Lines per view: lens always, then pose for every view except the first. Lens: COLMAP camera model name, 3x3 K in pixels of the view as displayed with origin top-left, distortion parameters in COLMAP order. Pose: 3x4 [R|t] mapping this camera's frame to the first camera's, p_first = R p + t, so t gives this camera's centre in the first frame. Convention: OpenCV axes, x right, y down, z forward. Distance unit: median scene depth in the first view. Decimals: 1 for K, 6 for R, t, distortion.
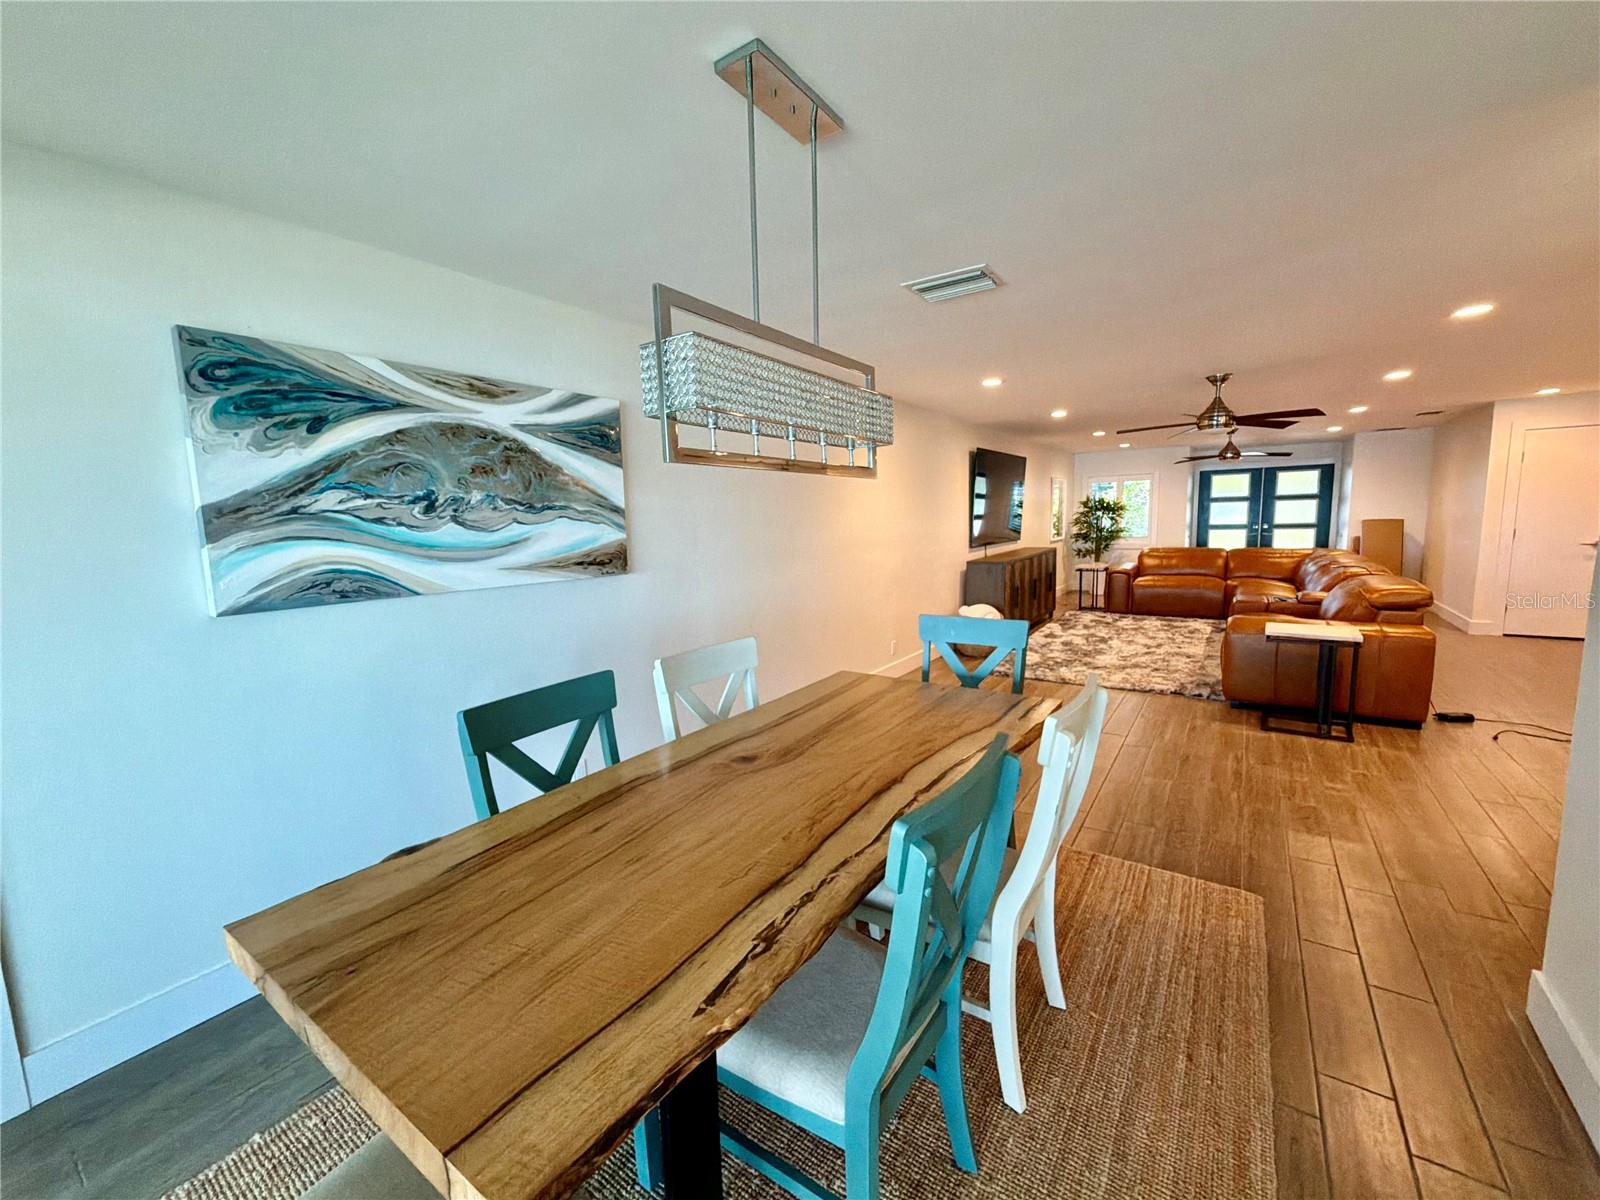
lens RADIAL K [[638.6, 0, 795.1], [0, 638.6, 599.7], [0, 0, 1]] dist [0.000362, -0.000243]
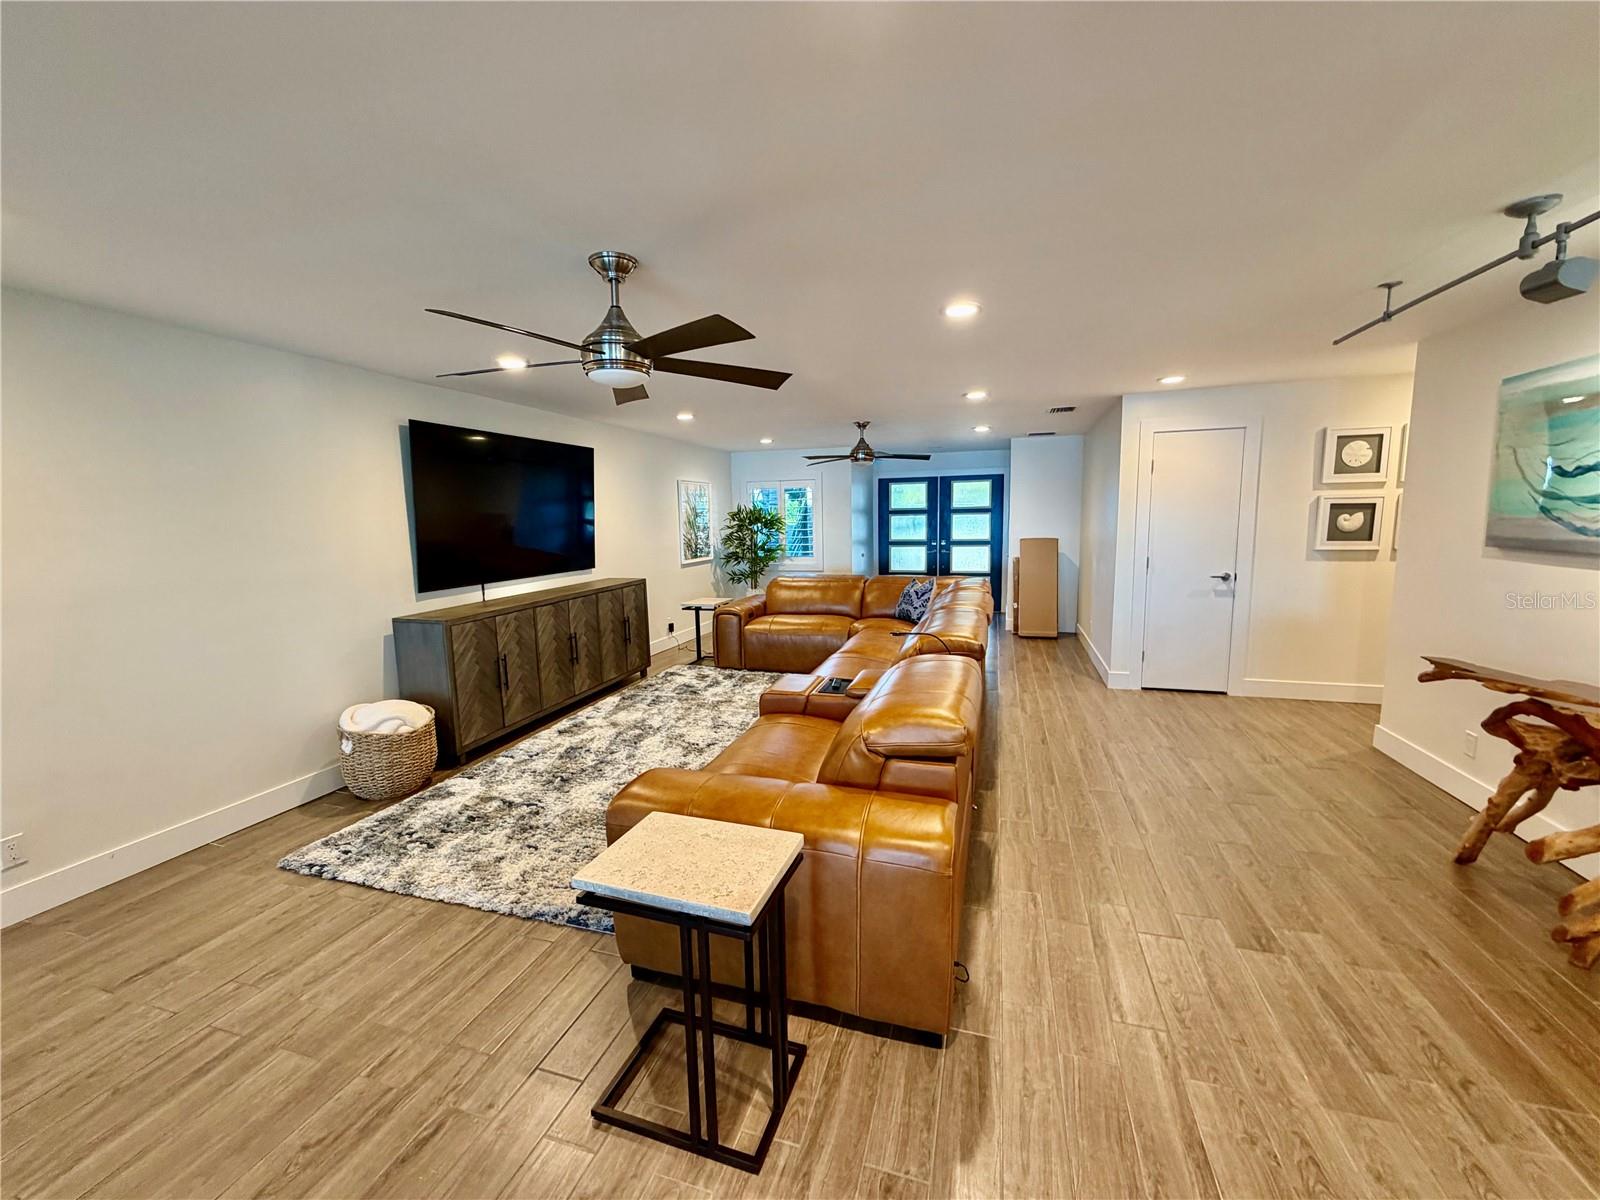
lens RADIAL K [[636.7, 0, 798.9], [0, 636.7, 601.4], [0, 0, 1]] dist [-0.002276, -0.000042]
pose [[0.953260, -0.029991, 0.300659, 0.288774], [0.031304, 0.999510, 0.000451, -0.042124], [-0.300525, 0.008982, 0.953732, 0.229016]]
